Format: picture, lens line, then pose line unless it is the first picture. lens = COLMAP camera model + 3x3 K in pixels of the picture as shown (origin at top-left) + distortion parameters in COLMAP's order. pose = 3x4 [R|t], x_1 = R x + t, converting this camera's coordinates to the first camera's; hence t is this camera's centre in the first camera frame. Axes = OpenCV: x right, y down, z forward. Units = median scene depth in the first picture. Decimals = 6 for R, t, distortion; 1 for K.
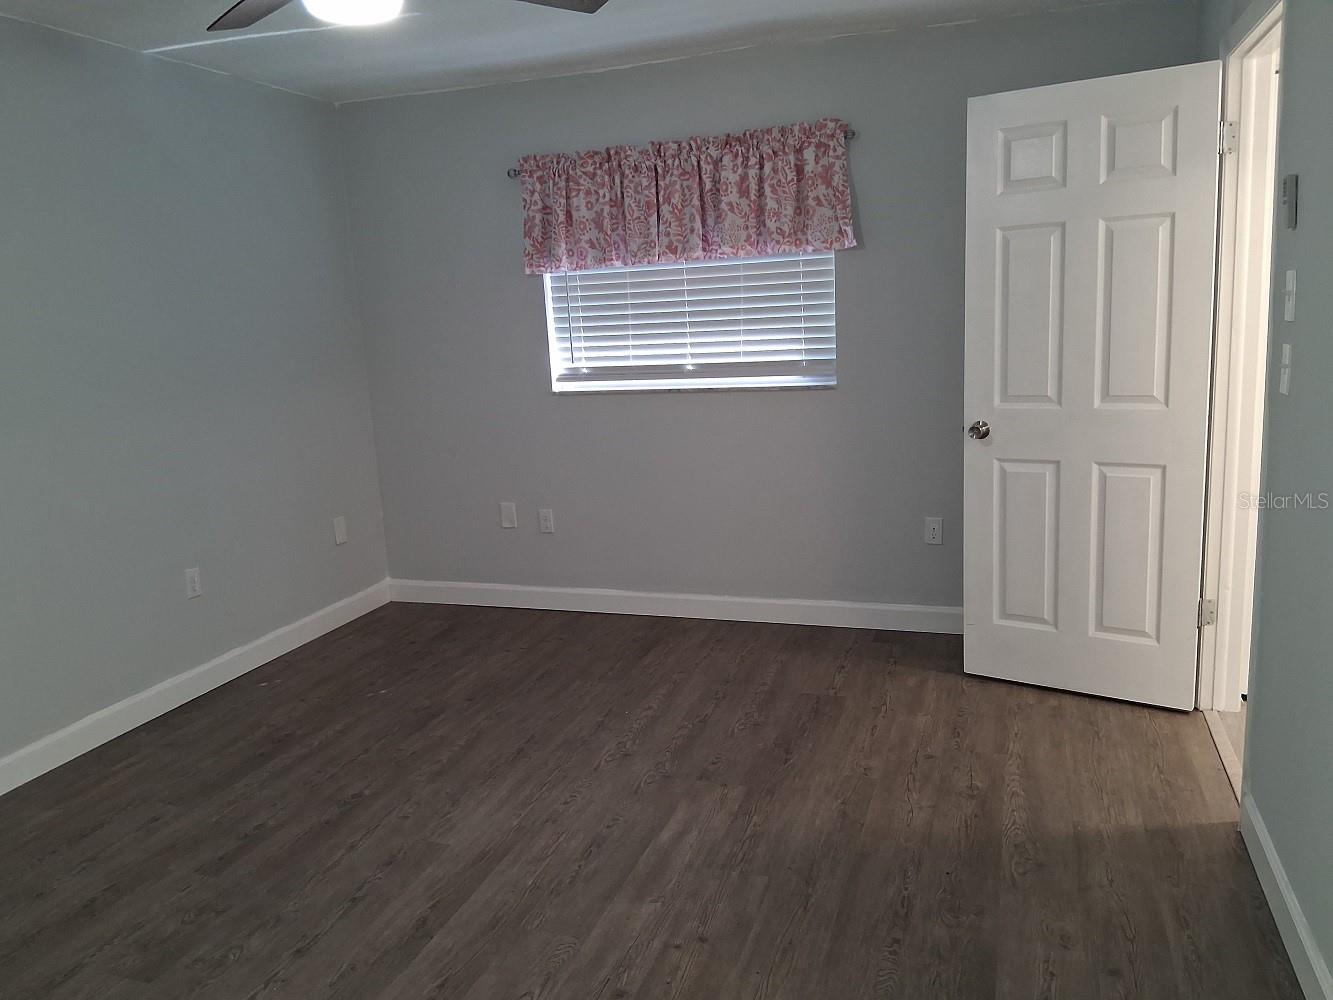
lens RADIAL K [[1005.2, 0, 660.9], [0, 1005.2, 503.6], [0, 0, 1]] dist [0.122734, -0.200499]
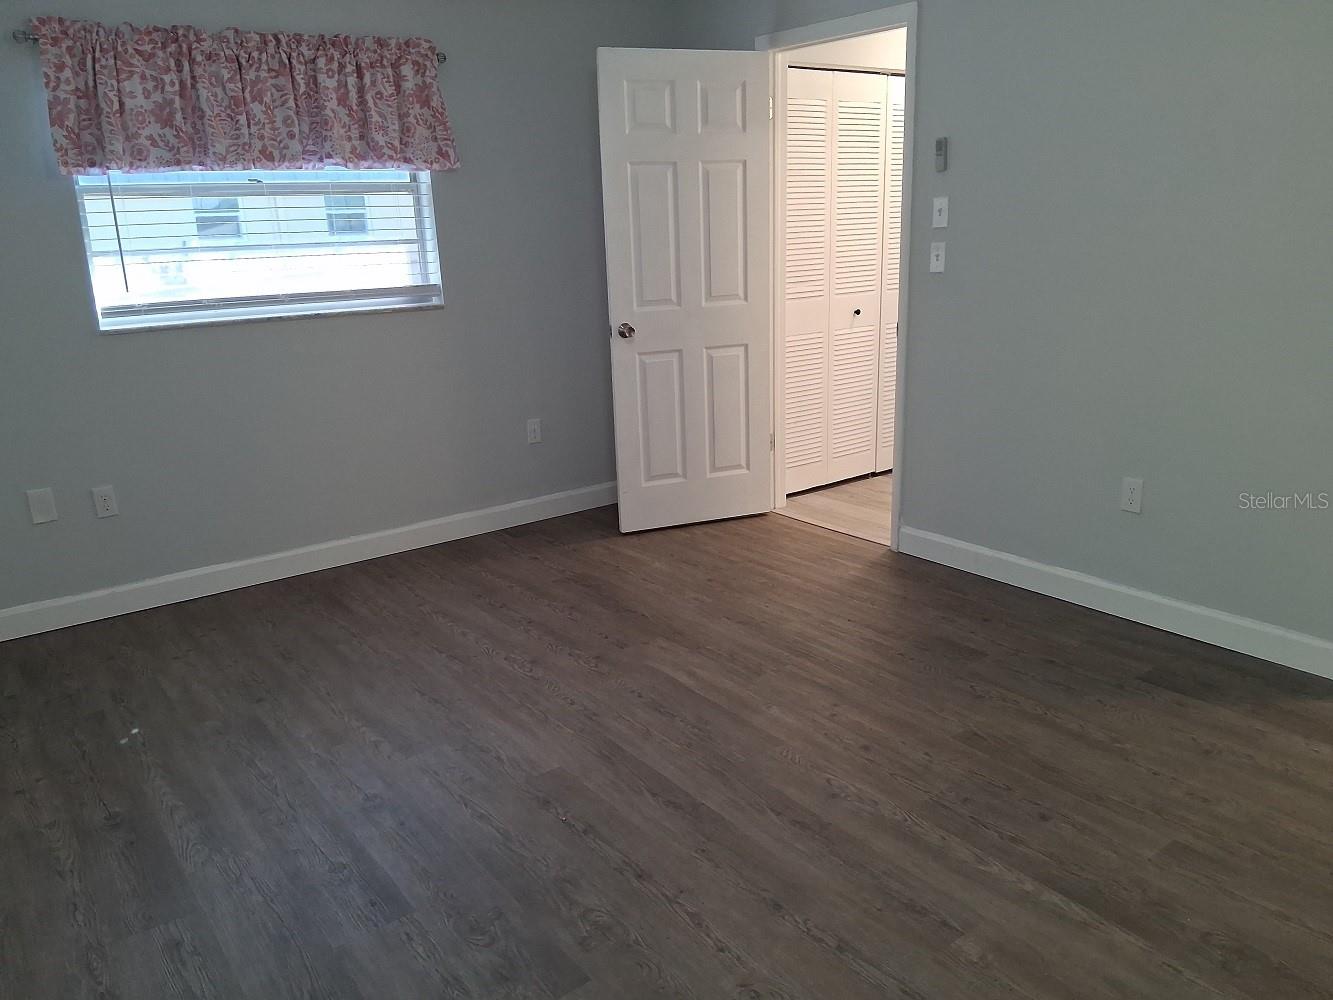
lens RADIAL K [[1005.2, 0, 660.9], [0, 1005.2, 503.6], [0, 0, 1]] dist [0.122734, -0.200499]
pose [[0.560216, -0.192917, 0.805568, -0.595249], [0.164013, 0.979082, 0.120410, -0.006483], [-0.811947, 0.064668, 0.580139, 0.236430]]
